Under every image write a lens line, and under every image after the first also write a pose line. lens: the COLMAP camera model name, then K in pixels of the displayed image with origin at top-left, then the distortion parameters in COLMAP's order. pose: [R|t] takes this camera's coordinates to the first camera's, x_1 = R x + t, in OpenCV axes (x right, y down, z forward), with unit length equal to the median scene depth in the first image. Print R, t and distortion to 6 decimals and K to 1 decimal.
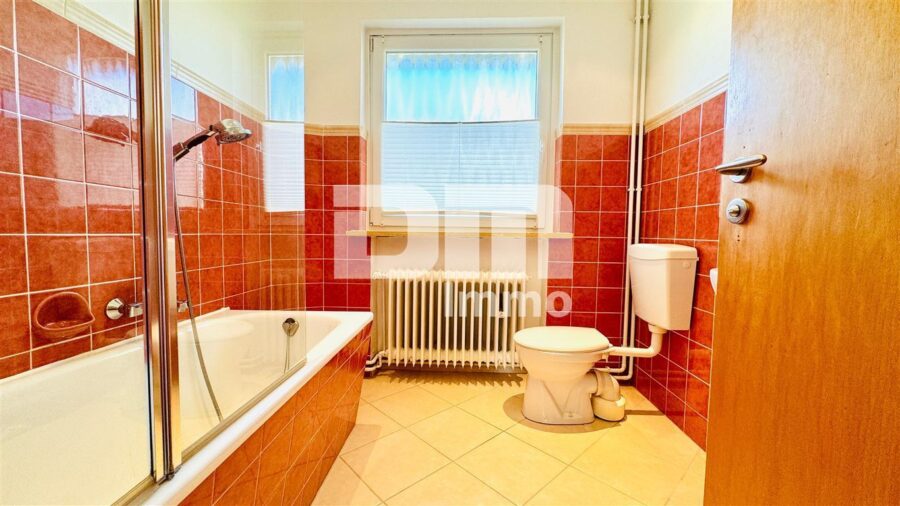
lens RADIAL K [[357.3, 0, 448.4], [0, 357.3, 253.5], [0, 0, 1]] dist [-0.003528, 0.000347]
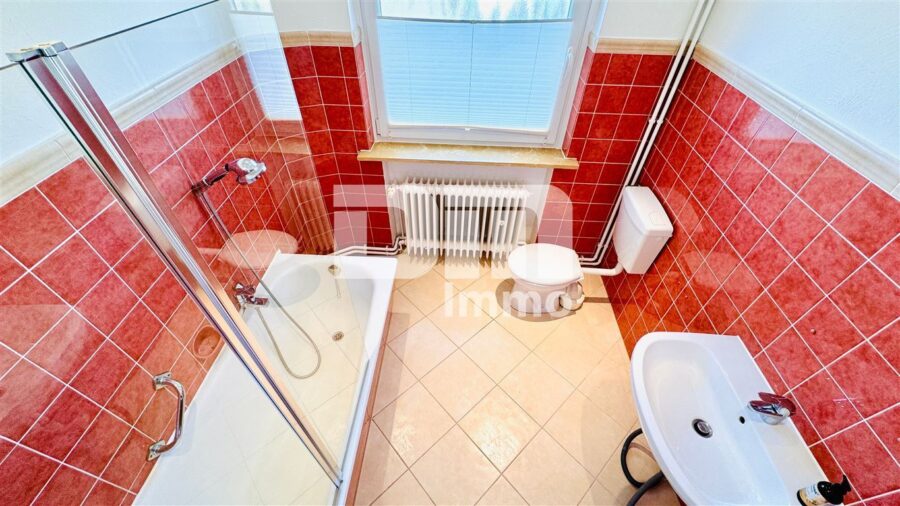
lens RADIAL K [[357.3, 0, 449.4], [0, 357.3, 254.0], [0, 0, 1]] dist [-0.003528, 0.000347]
pose [[0.999954, 0.005735, -0.007652, -0.014264], [0.000630, 0.758977, 0.651117, -0.528664], [0.009542, -0.651092, 0.758939, 0.050480]]
